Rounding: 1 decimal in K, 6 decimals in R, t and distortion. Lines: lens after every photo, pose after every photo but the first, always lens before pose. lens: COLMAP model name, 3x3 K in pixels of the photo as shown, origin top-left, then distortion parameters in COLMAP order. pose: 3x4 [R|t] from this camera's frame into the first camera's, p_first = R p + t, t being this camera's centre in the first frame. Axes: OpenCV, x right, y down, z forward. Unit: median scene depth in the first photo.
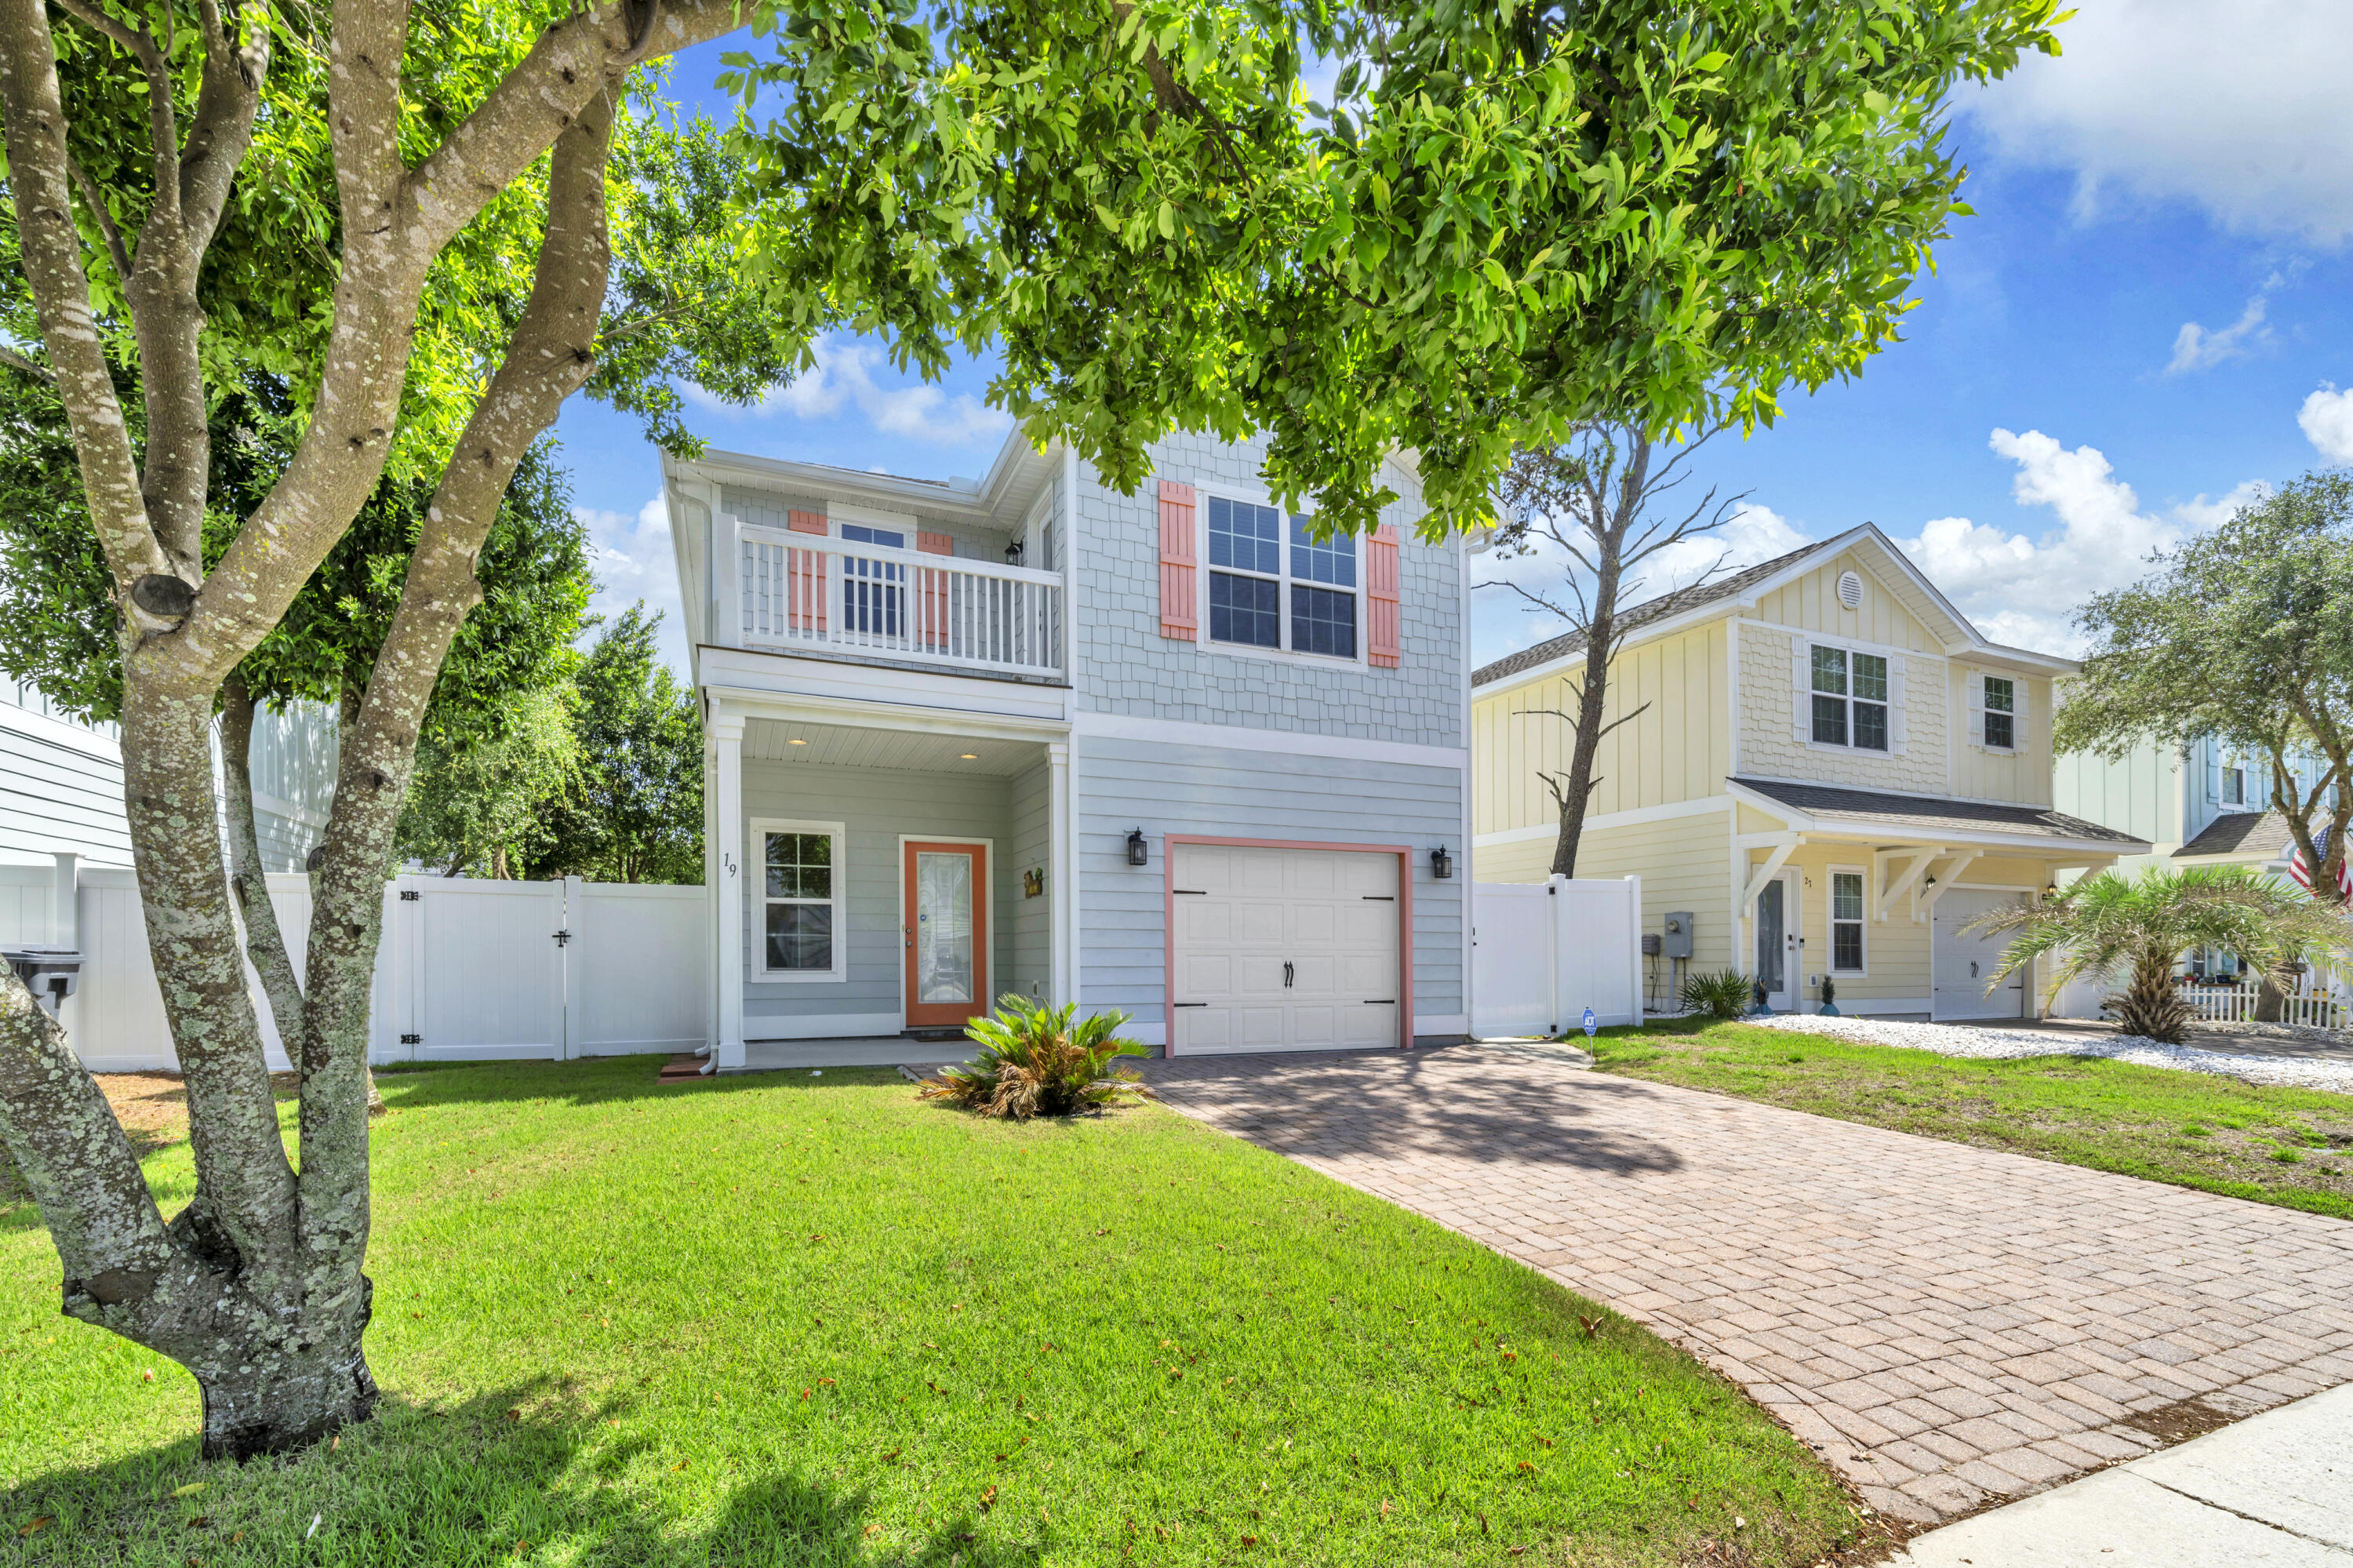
lens RADIAL K [[940.6, 0, 1227.5], [0, 940.6, 953.0], [0, 0, 1]] dist [-0.000275, -0.000327]
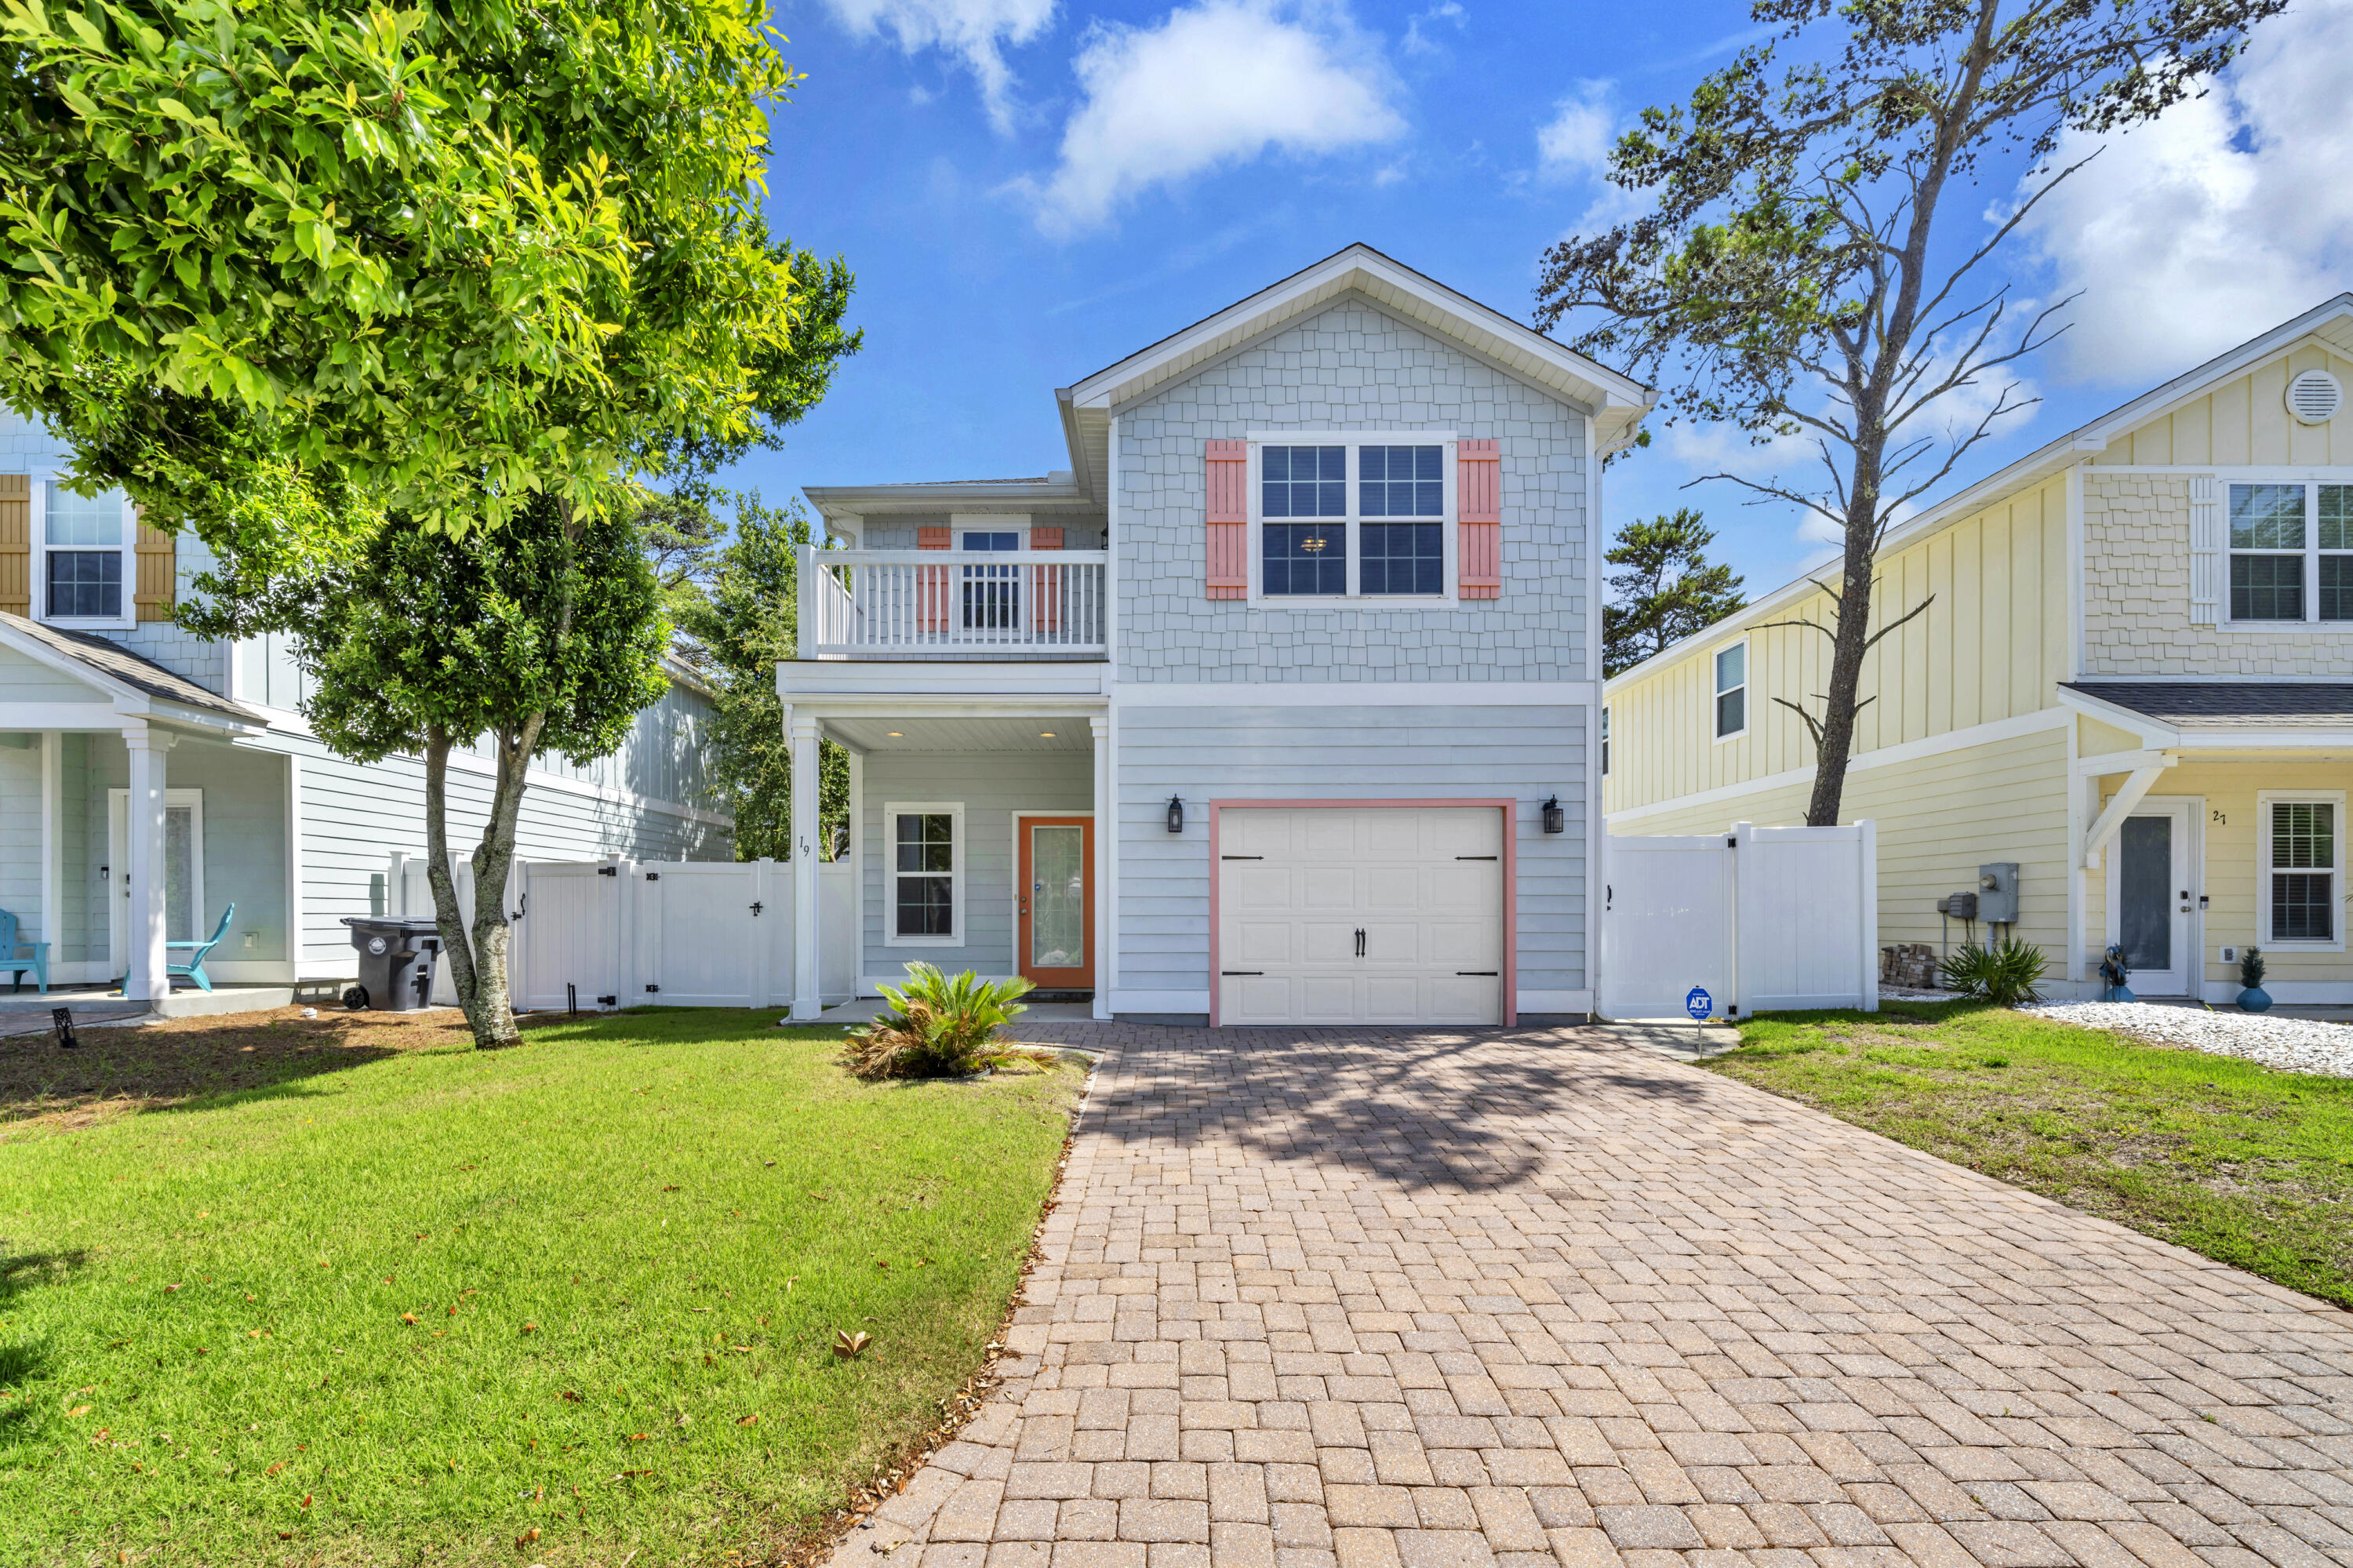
lens RADIAL K [[940.6, 0, 1178.0], [0, 940.6, 916.1], [0, 0, 1]] dist [-0.000275, -0.000327]
pose [[0.928592, -0.003941, -0.371082, 0.243261], [0.003393, 0.999992, -0.002128, -0.002146], [0.371087, 0.000717, 0.928598, 0.068017]]
